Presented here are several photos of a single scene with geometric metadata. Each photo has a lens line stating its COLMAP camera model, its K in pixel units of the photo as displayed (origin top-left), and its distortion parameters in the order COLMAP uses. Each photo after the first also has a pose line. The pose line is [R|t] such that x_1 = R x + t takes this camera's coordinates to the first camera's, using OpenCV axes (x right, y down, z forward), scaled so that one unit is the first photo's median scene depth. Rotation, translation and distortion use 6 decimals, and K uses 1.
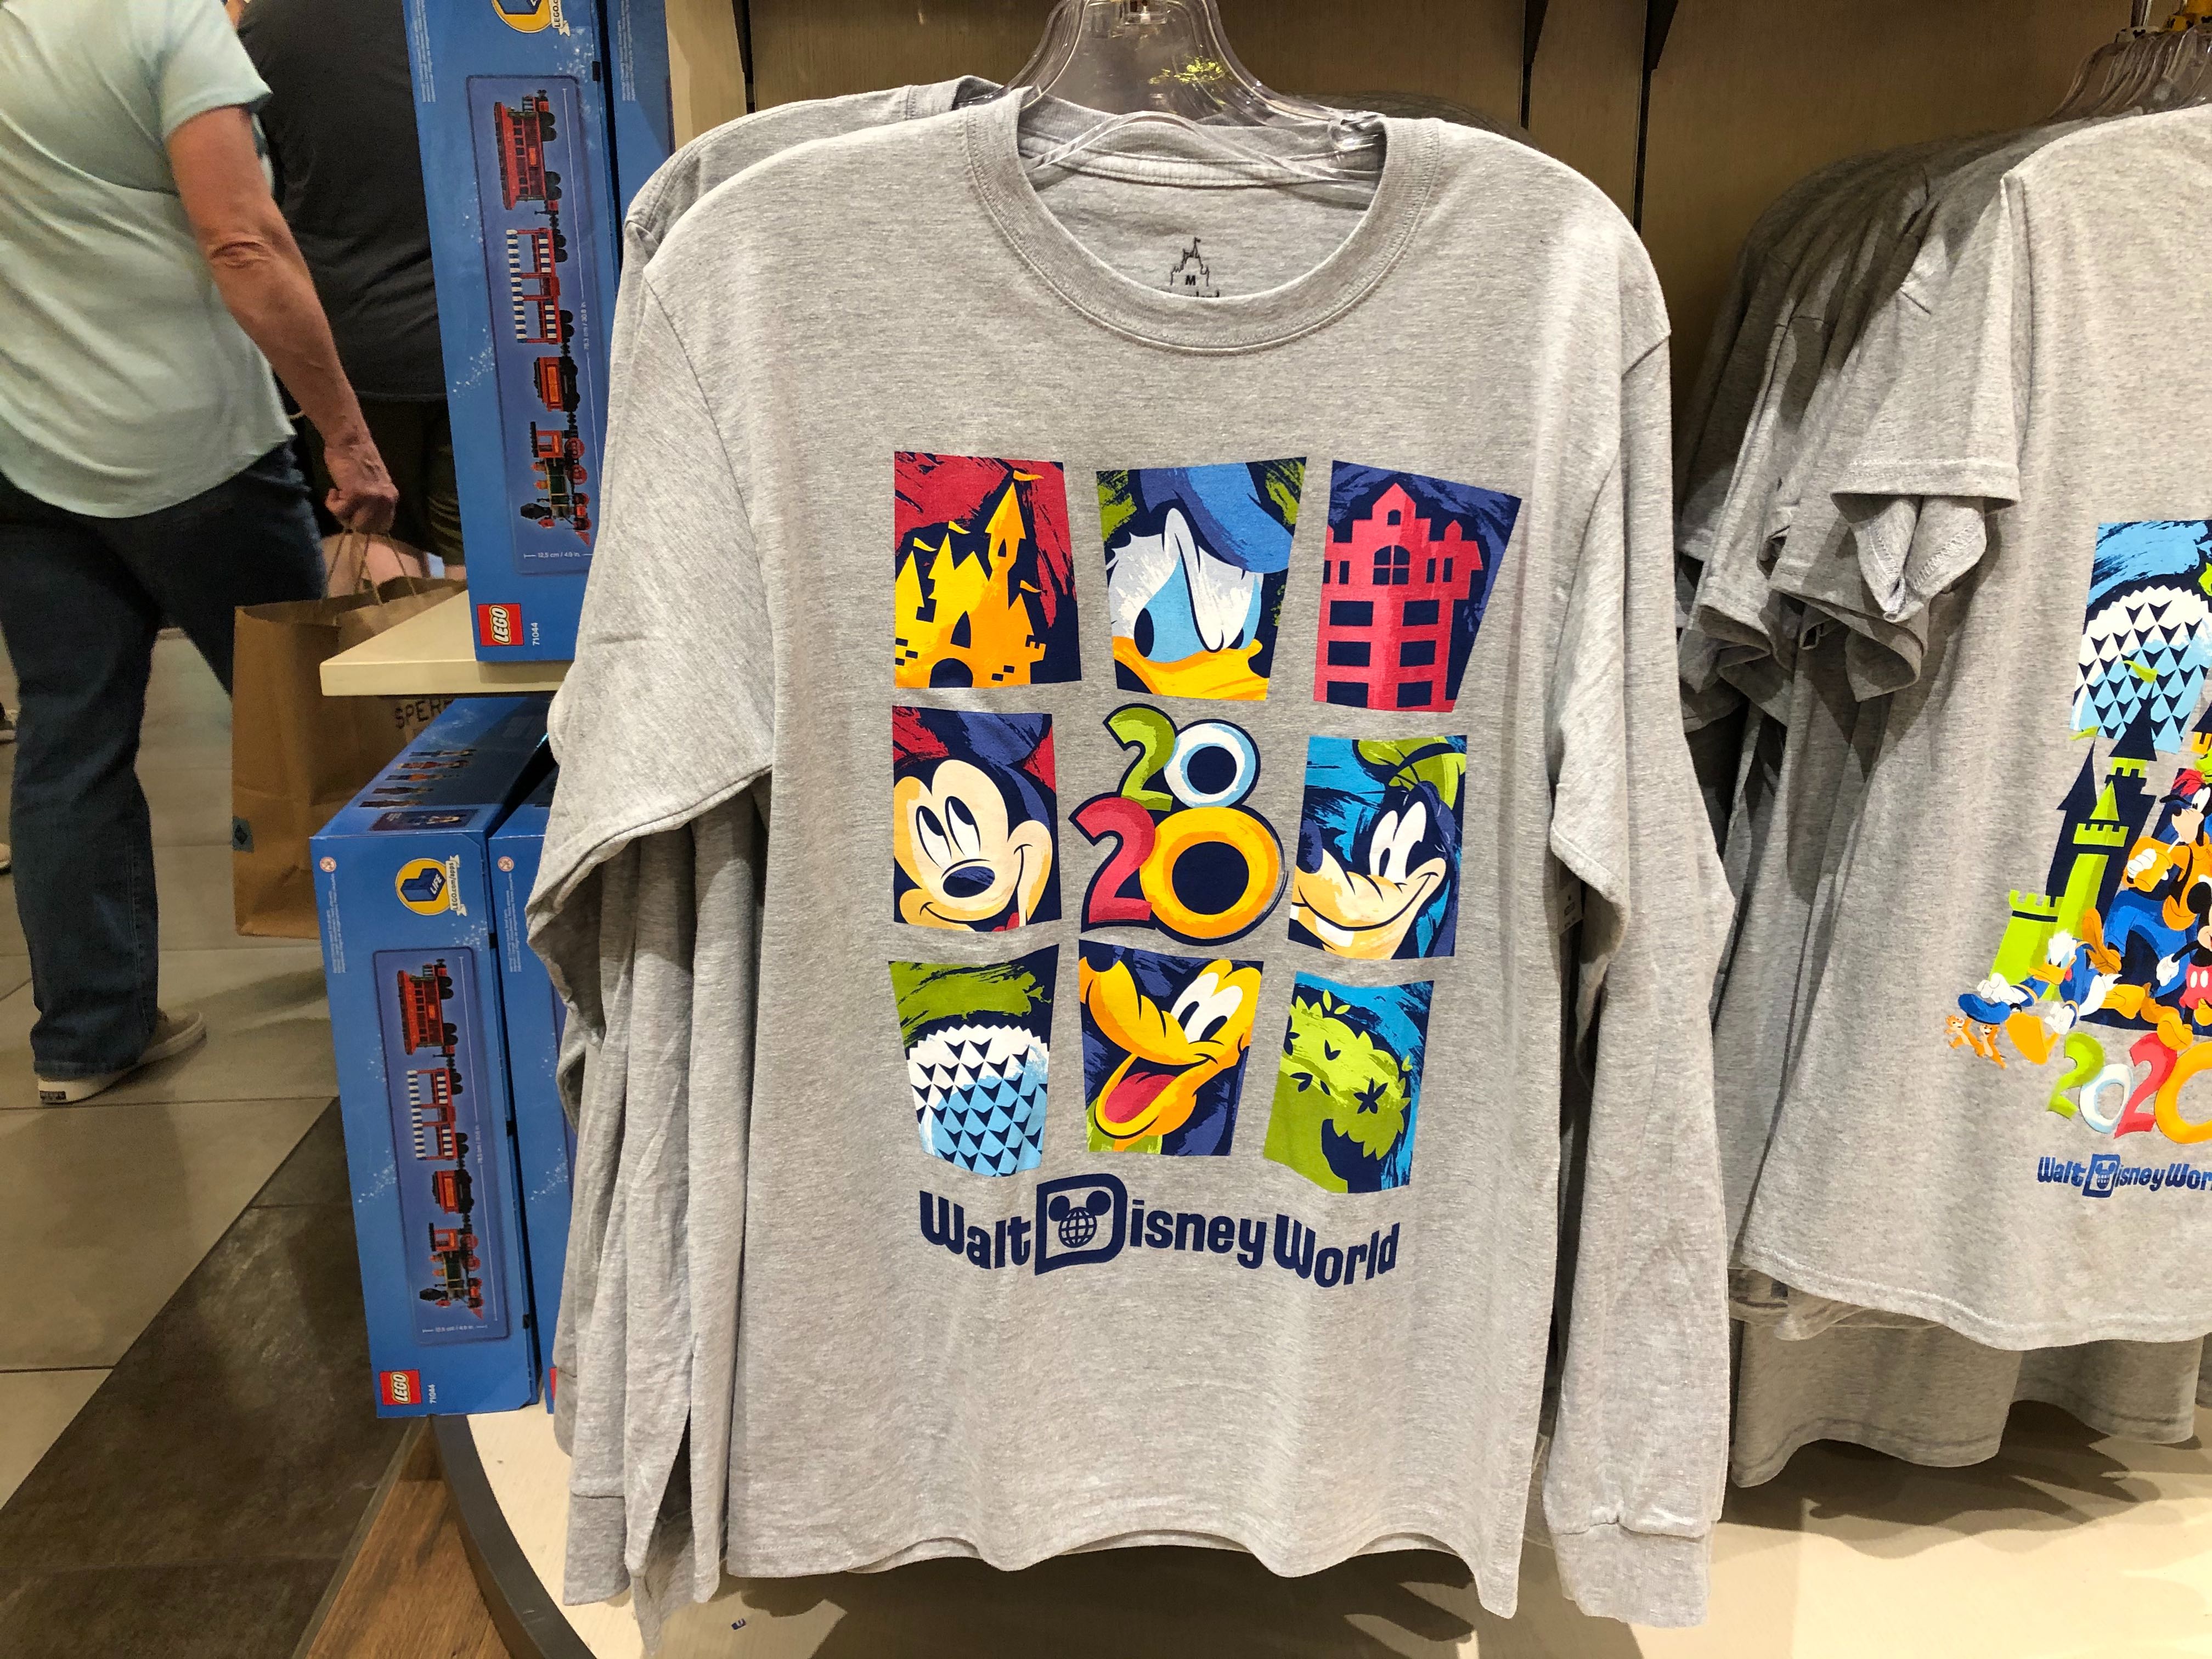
lens RADIAL K [[1740.2, 0, 1106.0], [0, 1740.2, 829.5], [0, 0, 1]] dist [0.002289, 0.000847]
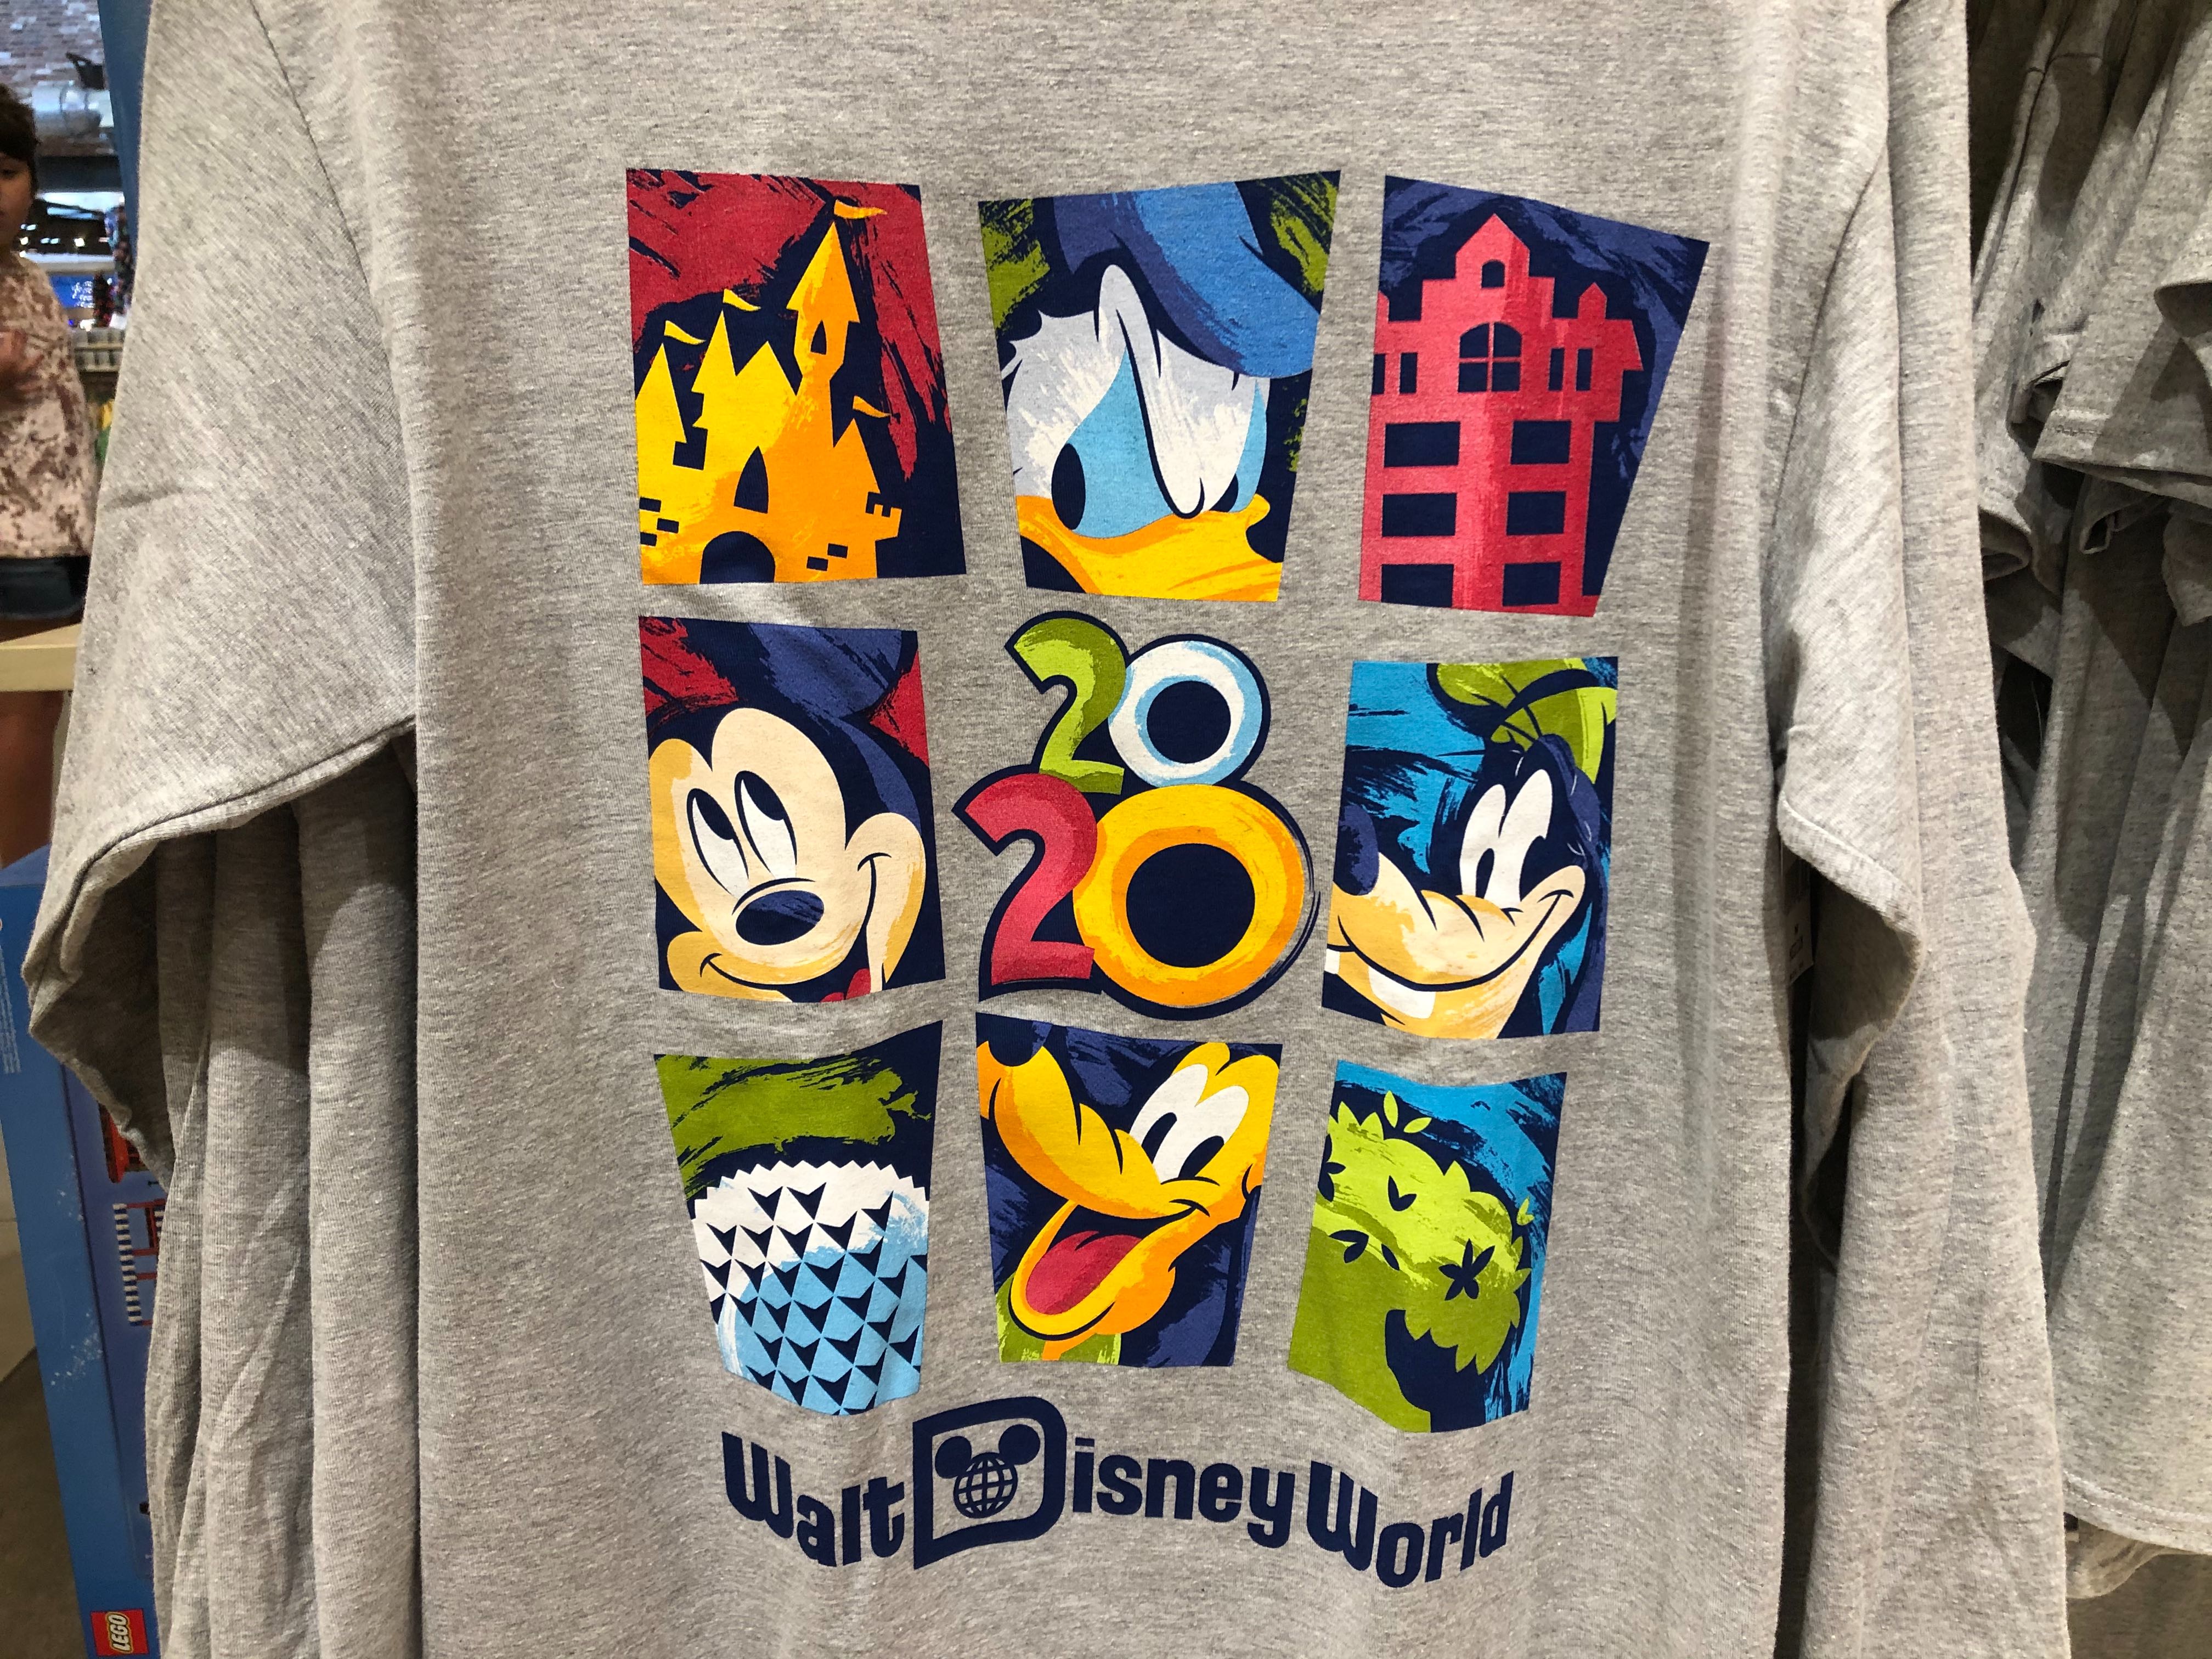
lens RADIAL K [[1770.9, 0, 1108.9], [0, 1770.9, 814.0], [0, 0, 1]] dist [-0.028914, 0.033534]
pose [[0.999876, -0.015681, 0.001514, 0.032079], [0.015735, 0.998788, -0.046641, 0.024493], [-0.000781, 0.046659, 0.998911, 0.398723]]
